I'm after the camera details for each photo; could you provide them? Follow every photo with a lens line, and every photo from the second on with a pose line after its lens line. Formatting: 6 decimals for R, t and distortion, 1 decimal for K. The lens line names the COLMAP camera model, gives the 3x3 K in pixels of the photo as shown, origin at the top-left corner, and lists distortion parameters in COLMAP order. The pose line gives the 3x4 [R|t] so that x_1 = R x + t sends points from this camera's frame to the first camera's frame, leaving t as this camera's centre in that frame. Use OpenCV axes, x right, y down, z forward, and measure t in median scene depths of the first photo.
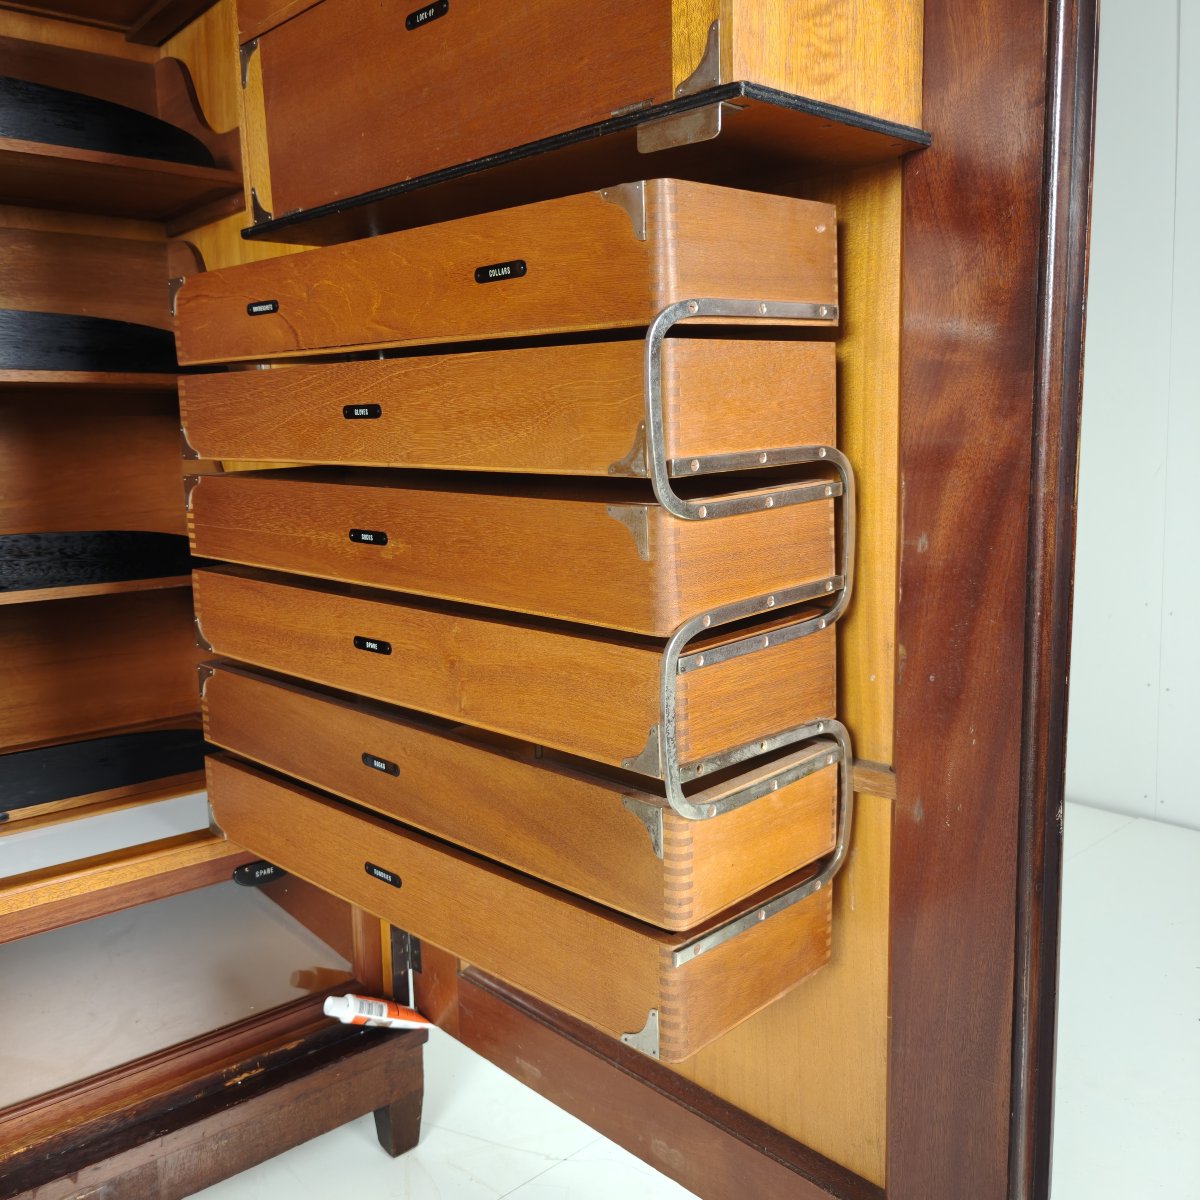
lens RADIAL K [[1103.9, 0, 598.8], [0, 1103.9, 580.5], [0, 0, 1]] dist [0.005791, -0.003943]
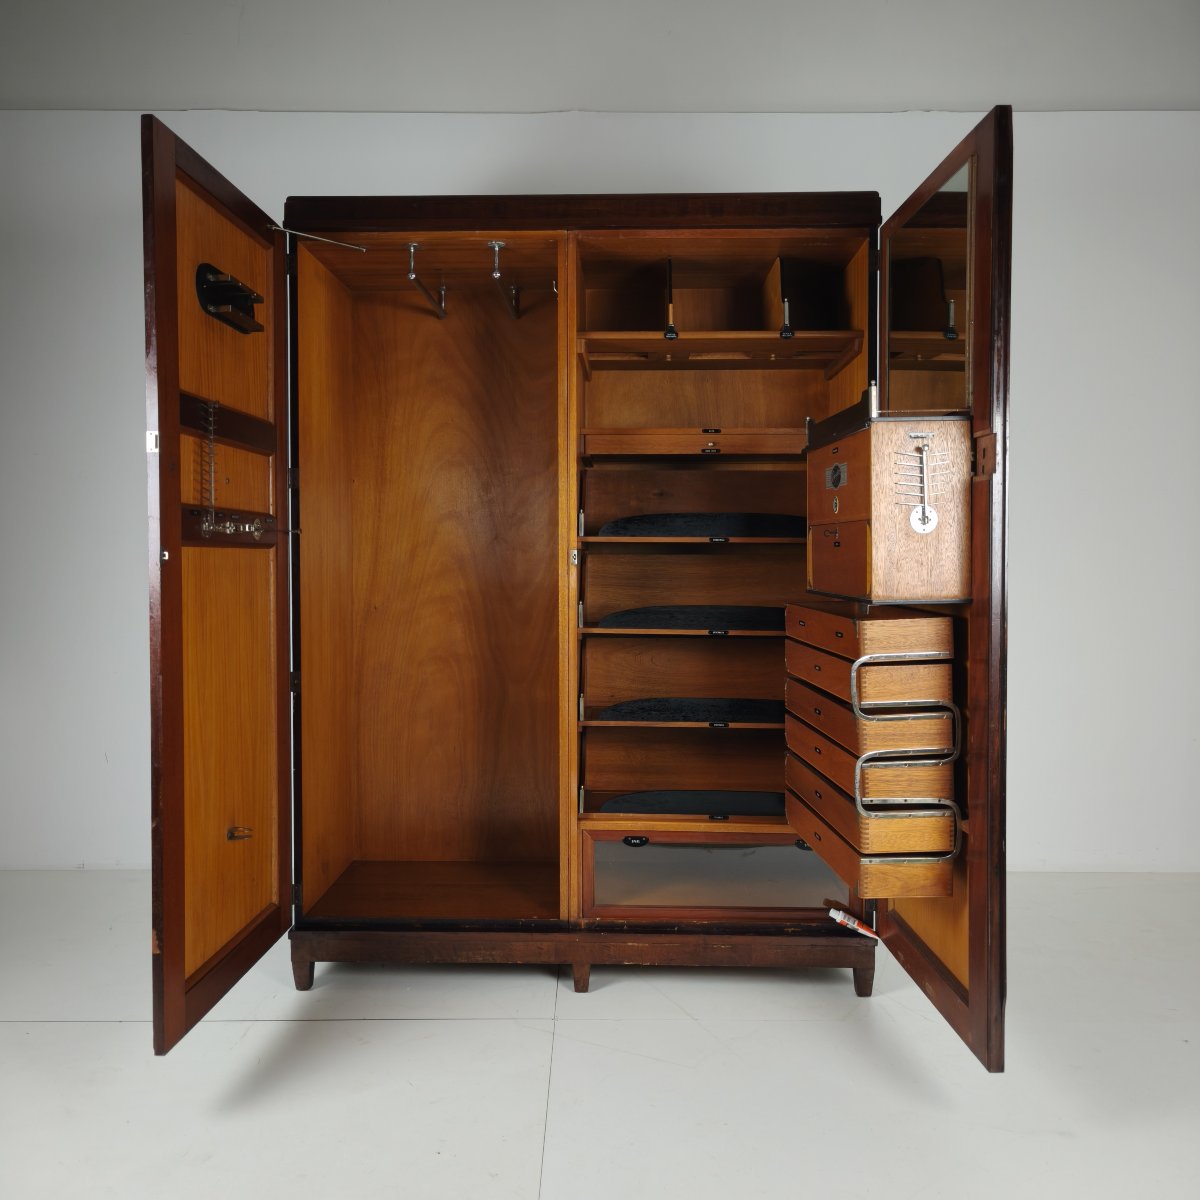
lens RADIAL K [[1103.3, 0, 598.6], [0, 1103.3, 587.3], [0, 0, 1]] dist [0.001482, 0.007013]
pose [[0.741761, 0.042294, -0.669329, 1.324328], [-0.109038, 0.992336, -0.058133, -0.137249], [0.661741, 0.116103, 0.740688, -1.591198]]
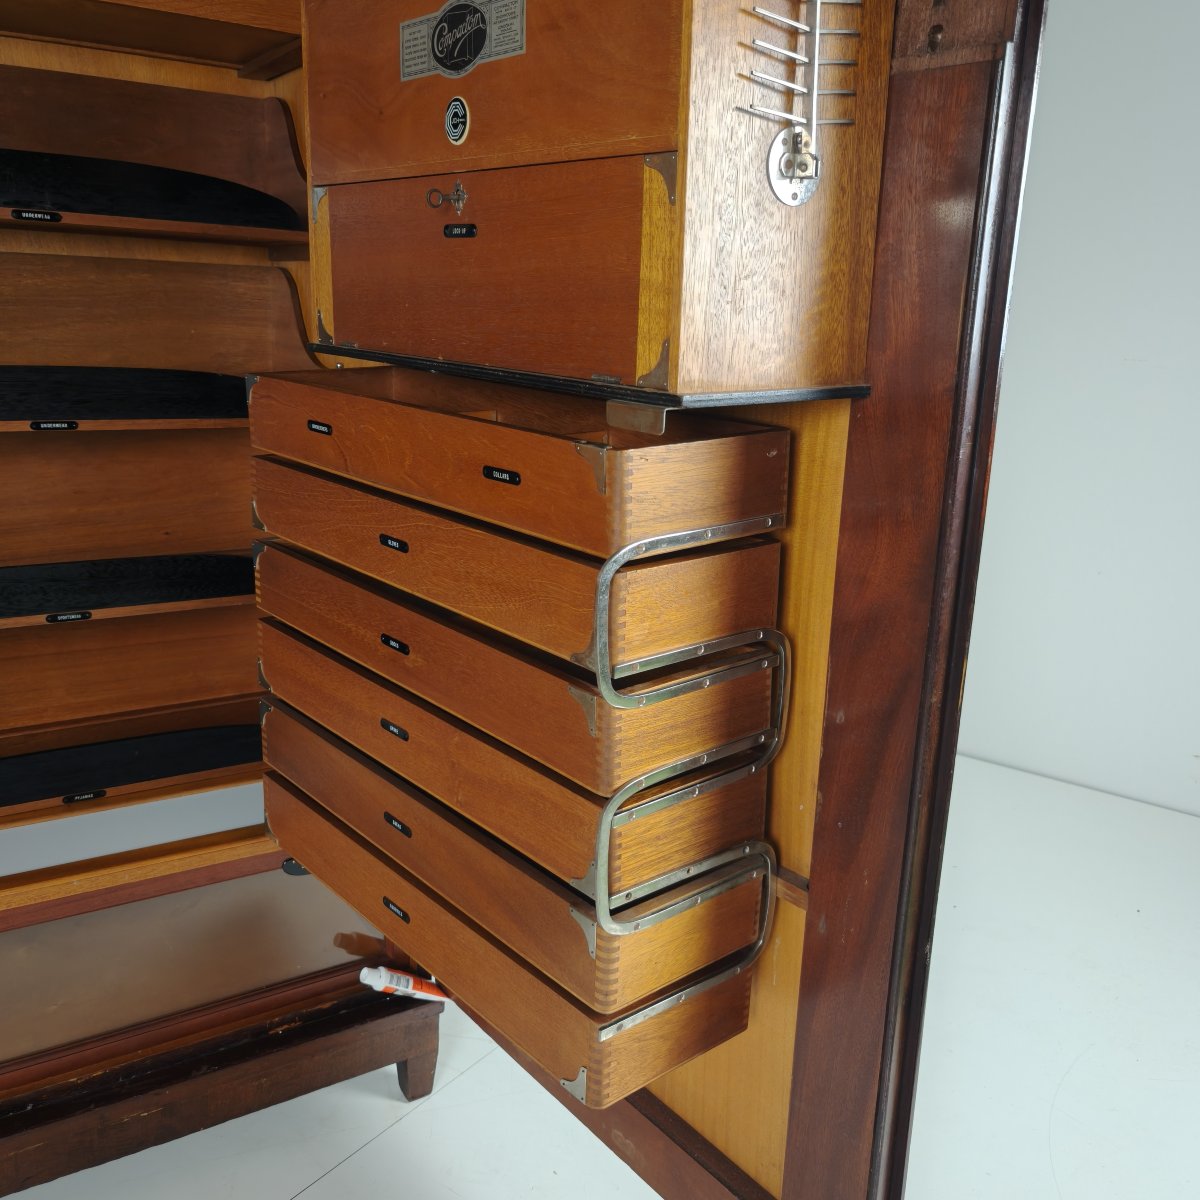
lens RADIAL K [[1160.2, 0, 622.5], [0, 1160.2, 580.8], [0, 0, 1]] dist [0.016966, -0.018693]
pose [[0.994756, 0.079867, -0.063889, 0.117321], [-0.072897, 0.991813, 0.104846, -0.270183], [0.071740, -0.099639, 0.992434, -0.234876]]
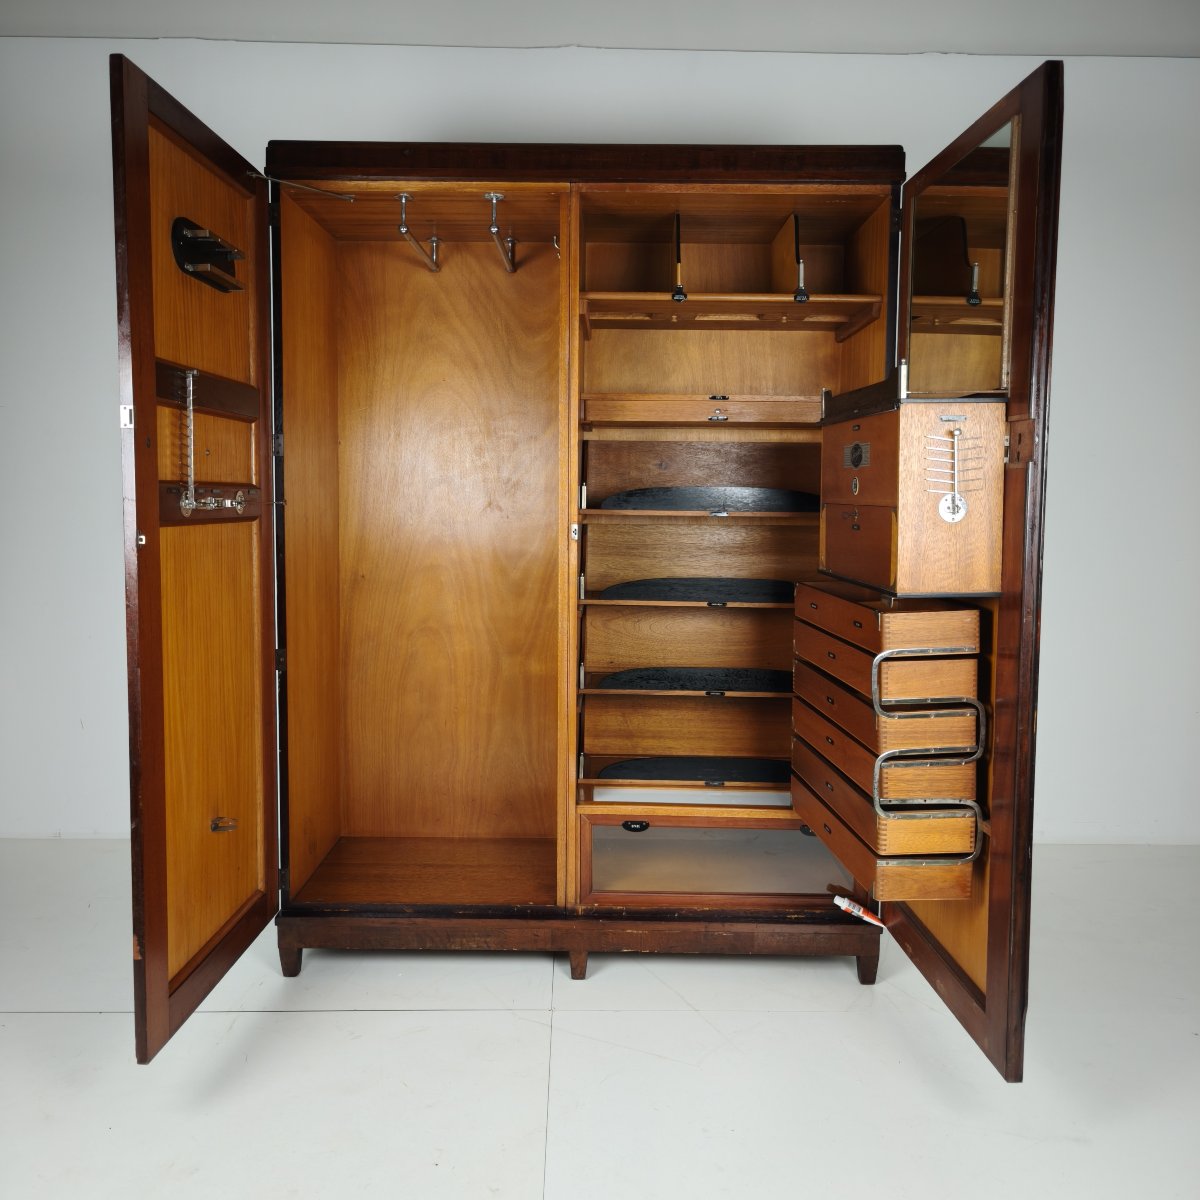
lens RADIAL K [[1103.9, 0, 598.8], [0, 1103.9, 580.5], [0, 0, 1]] dist [0.005791, -0.003943]
pose [[0.753847, 0.082474, -0.651853, 1.166869], [-0.116819, 0.993108, -0.009448, -0.253132], [0.646581, 0.083271, 0.758286, -1.532074]]
